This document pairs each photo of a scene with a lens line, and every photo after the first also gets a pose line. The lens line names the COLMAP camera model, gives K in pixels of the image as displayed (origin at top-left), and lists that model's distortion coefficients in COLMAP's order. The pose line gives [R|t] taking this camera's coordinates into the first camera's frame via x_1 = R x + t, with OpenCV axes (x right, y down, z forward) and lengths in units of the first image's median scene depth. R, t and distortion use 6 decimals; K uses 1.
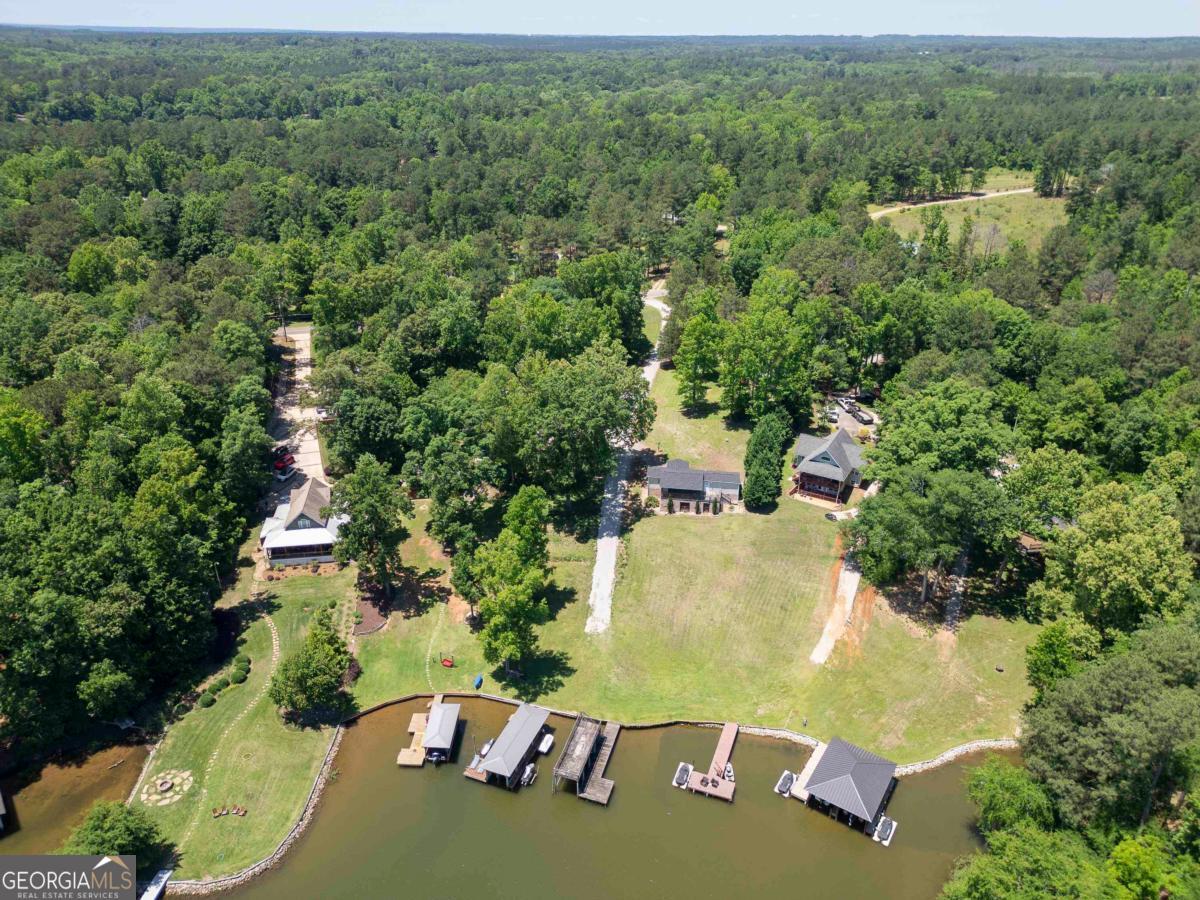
lens RADIAL K [[838.1, 0, 592.2], [0, 838.1, 455.0], [0, 0, 1]] dist [0.072106, -0.062546]
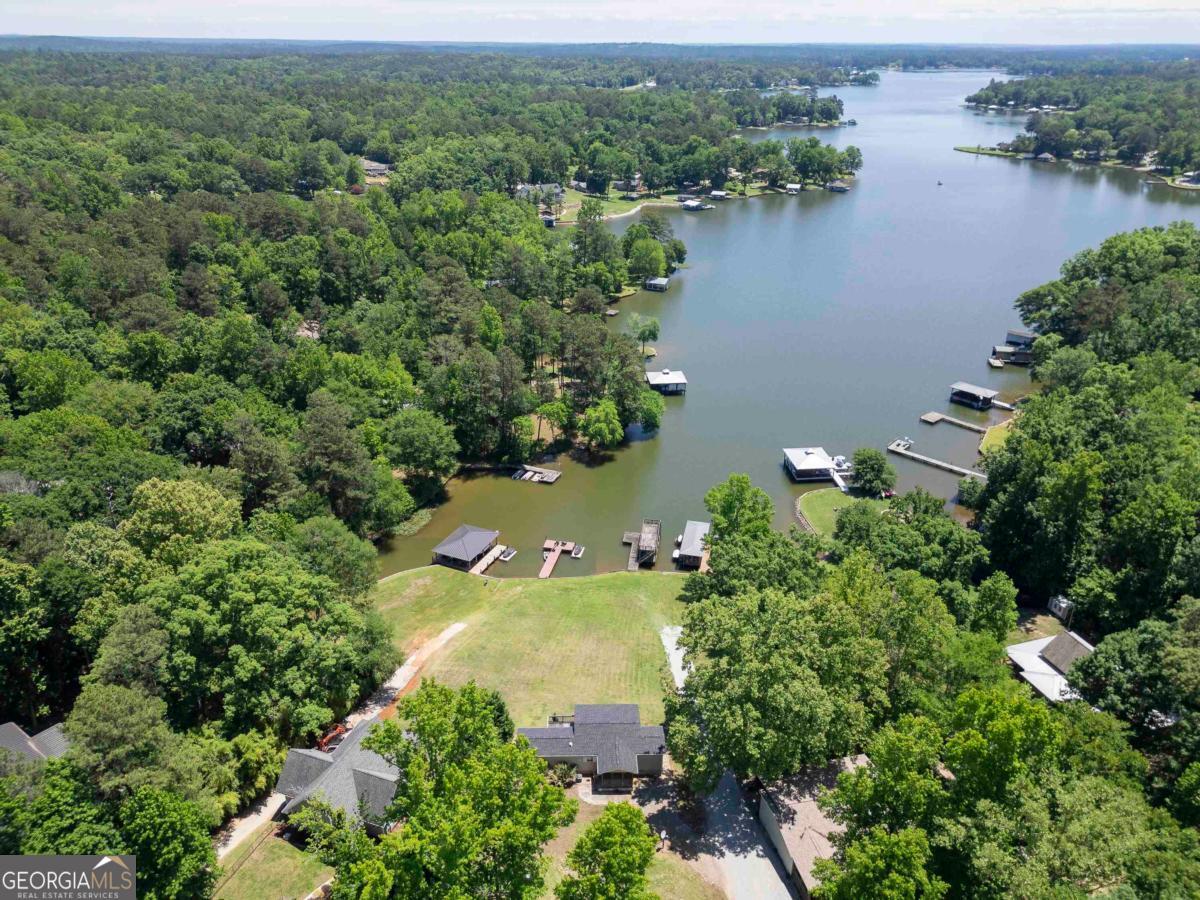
lens RADIAL K [[838.1, 0, 597.5], [0, 838.1, 452.7], [0, 0, 1]] dist [0.072106, -0.062546]
pose [[-0.986399, 0.059403, -0.153261, 0.225113], [-0.084885, 0.614359, 0.784447, -0.678979], [0.140755, 0.786787, -0.600961, 1.370616]]
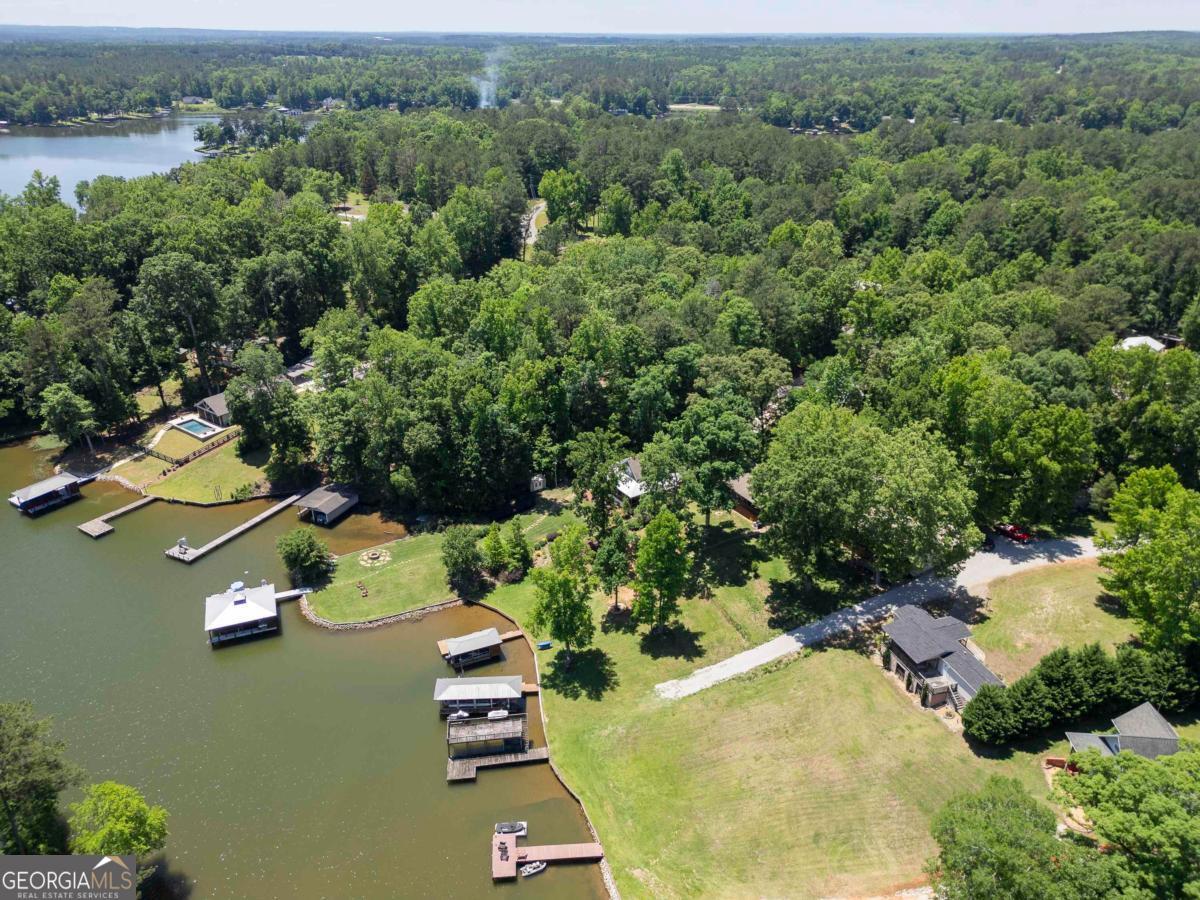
lens RADIAL K [[838.1, 0, 593.5], [0, 838.1, 453.3], [0, 0, 1]] dist [0.072106, -0.062546]
pose [[0.422887, 0.396338, -0.814913, 0.585031], [-0.401933, 0.888020, 0.223317, -0.184078], [0.812168, 0.233102, 0.534833, 0.378242]]
